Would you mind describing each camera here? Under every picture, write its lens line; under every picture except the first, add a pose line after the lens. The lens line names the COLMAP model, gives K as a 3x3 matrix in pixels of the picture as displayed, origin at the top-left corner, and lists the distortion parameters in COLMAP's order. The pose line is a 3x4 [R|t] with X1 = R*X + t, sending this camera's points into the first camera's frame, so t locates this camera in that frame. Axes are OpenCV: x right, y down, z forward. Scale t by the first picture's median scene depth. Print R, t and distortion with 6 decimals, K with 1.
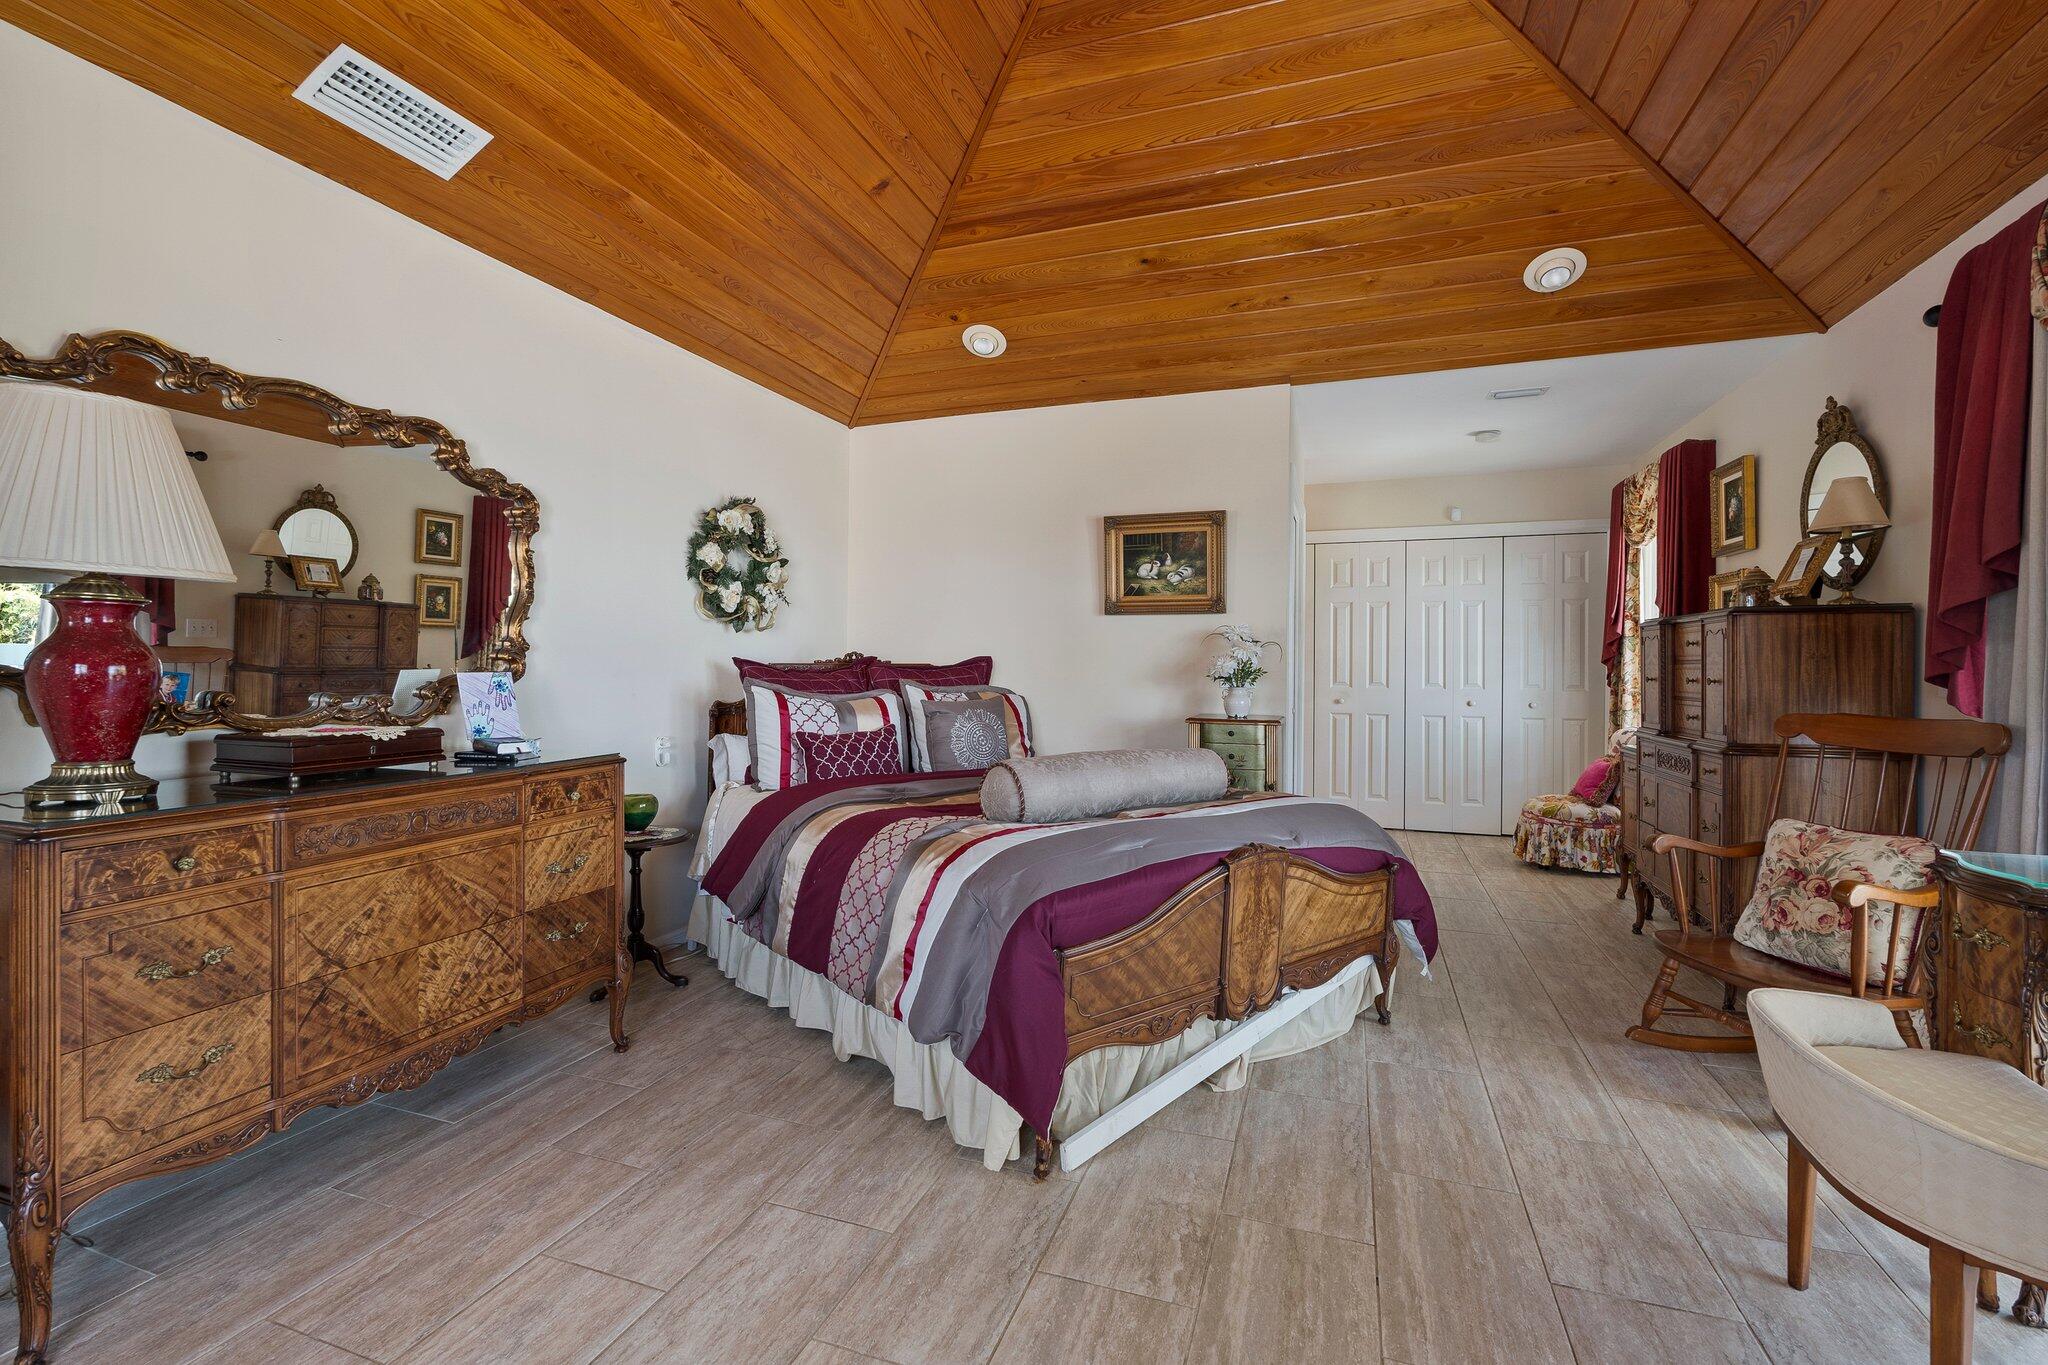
lens RADIAL K [[906.5, 0, 999.1], [0, 906.5, 676.7], [0, 0, 1]] dist [-0.005711, 0.000026]
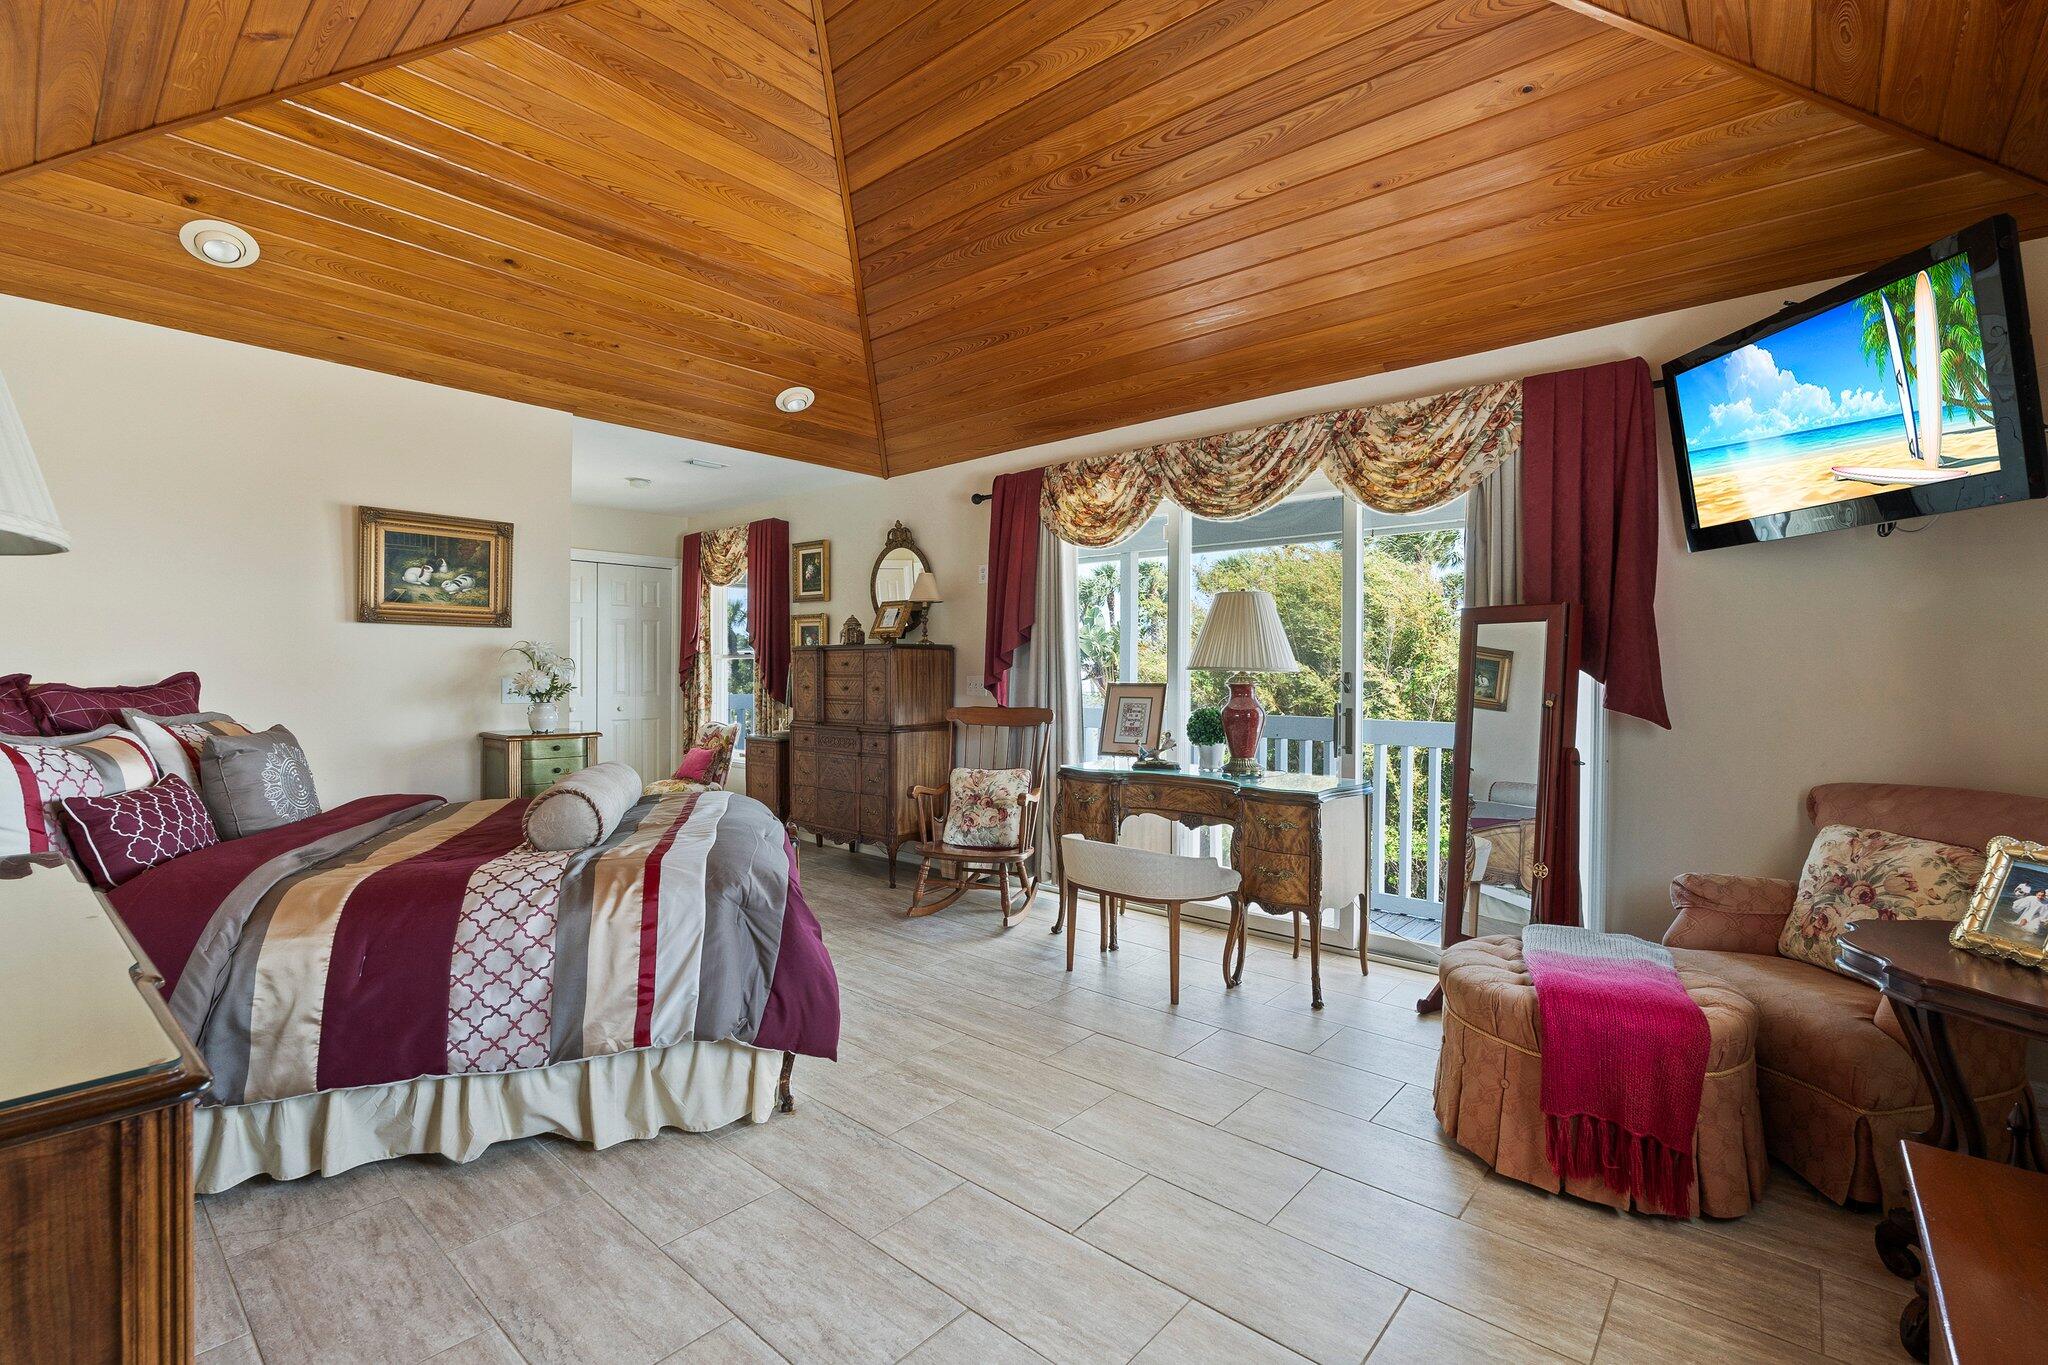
lens RADIAL K [[919.4, 0, 1008.2], [0, 919.4, 692.9], [0, 0, 1]] dist [-0.005425, 0.000518]
pose [[0.359431, -0.024904, 0.932839, -0.554647], [0.008774, 0.999690, 0.023308, -0.020408], [-0.933131, -0.000193, 0.359538, 0.156925]]
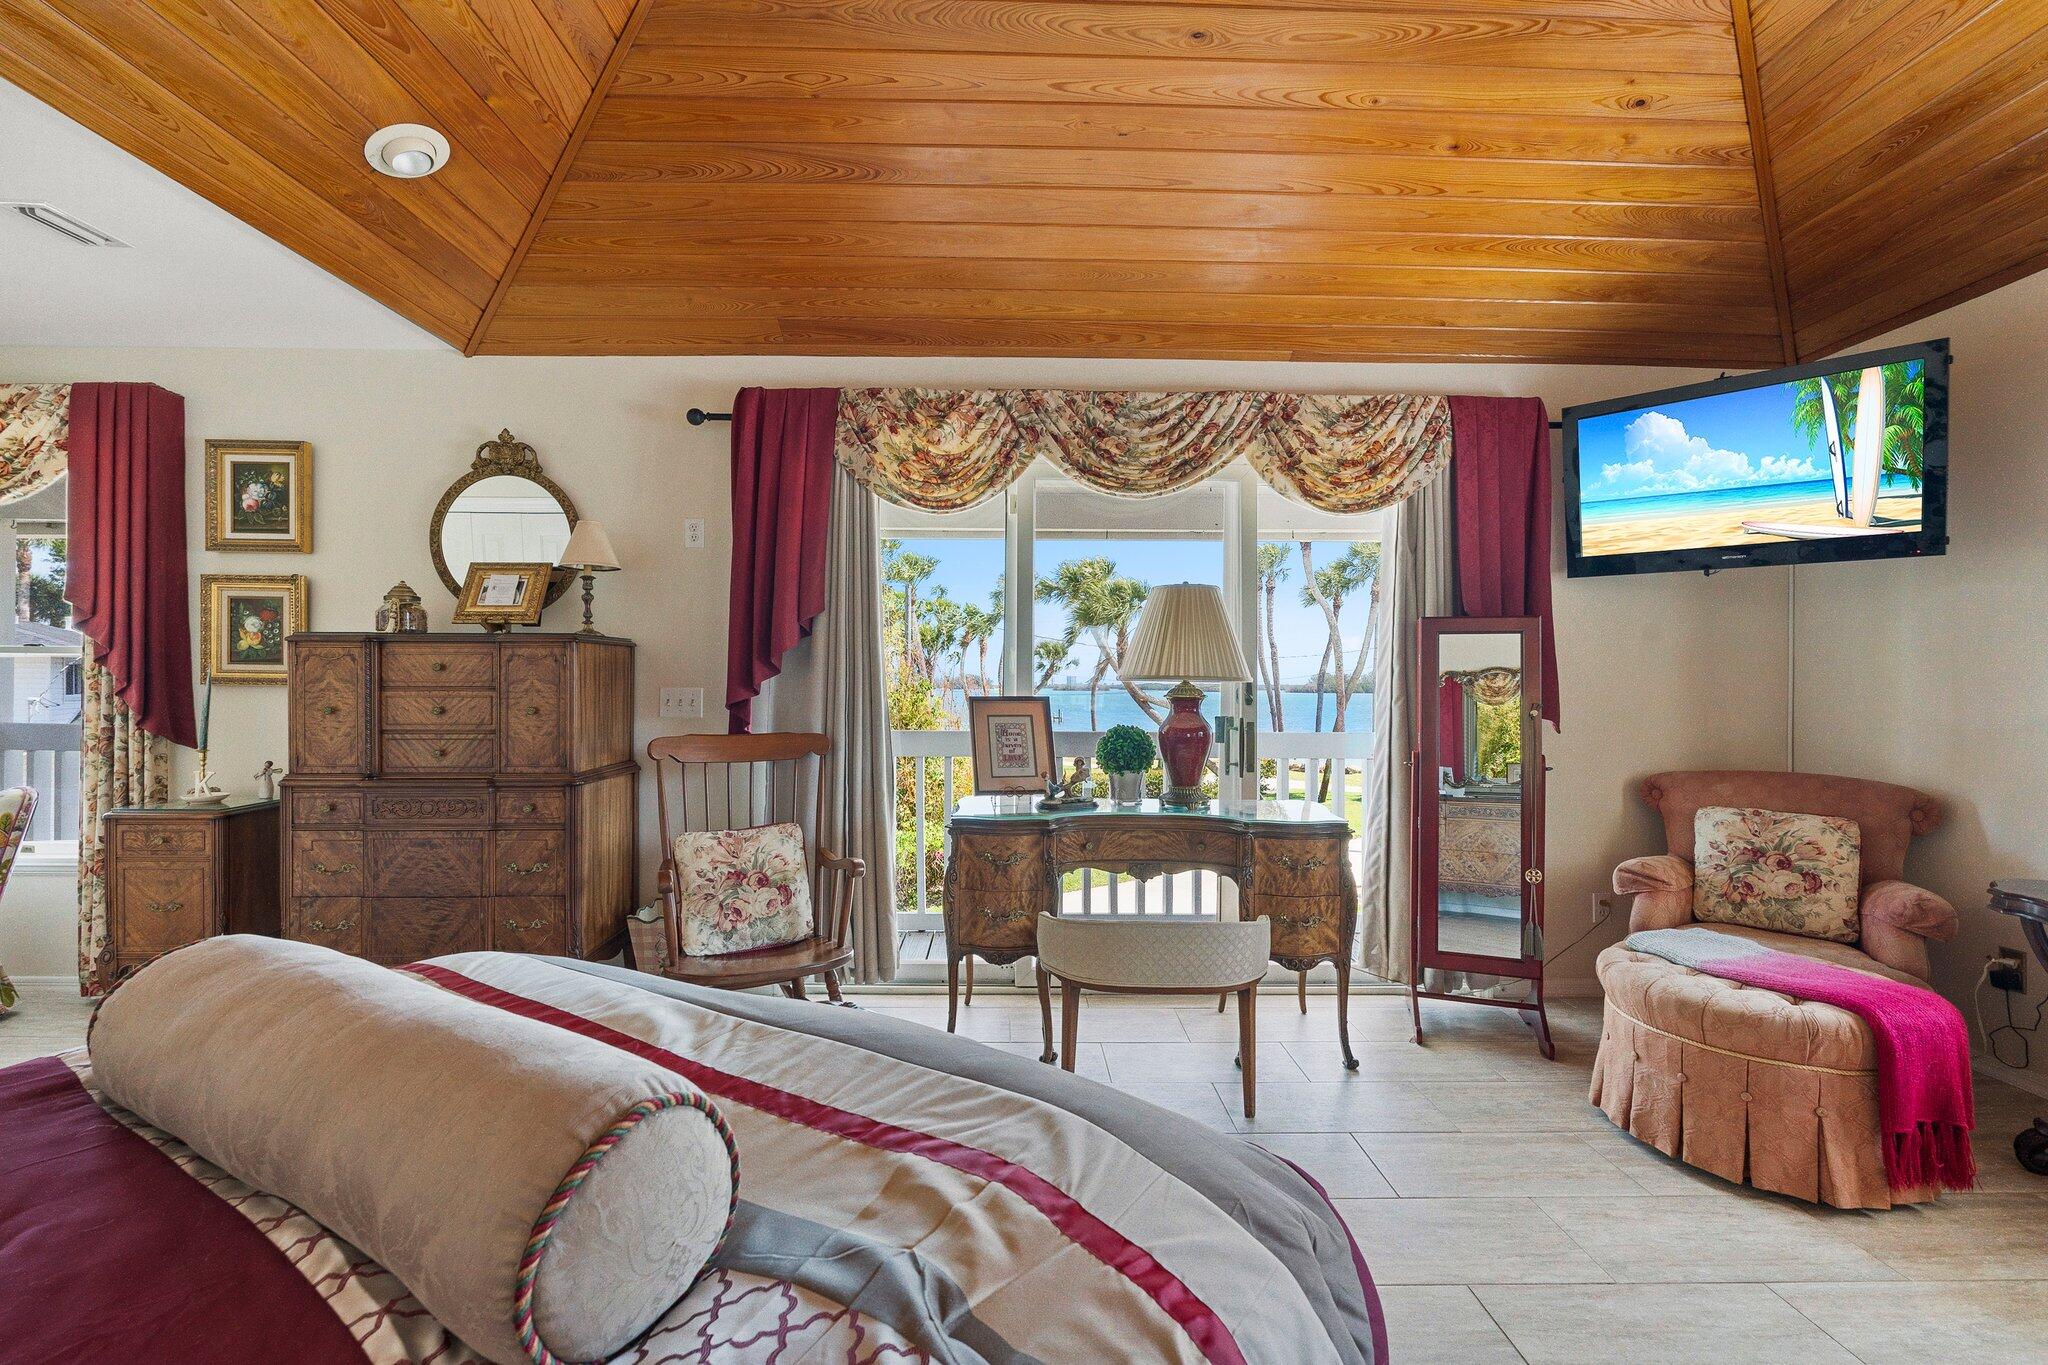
lens RADIAL K [[898.6, 0, 1022.1], [0, 898.6, 700.0], [0, 0, 1]] dist [-0.007248, 0.000259]
pose [[-0.371971, -0.022353, 0.927975, -0.216454], [0.004764, 0.999651, 0.025990, -0.023567], [-0.928232, 0.014089, -0.371735, 0.732696]]
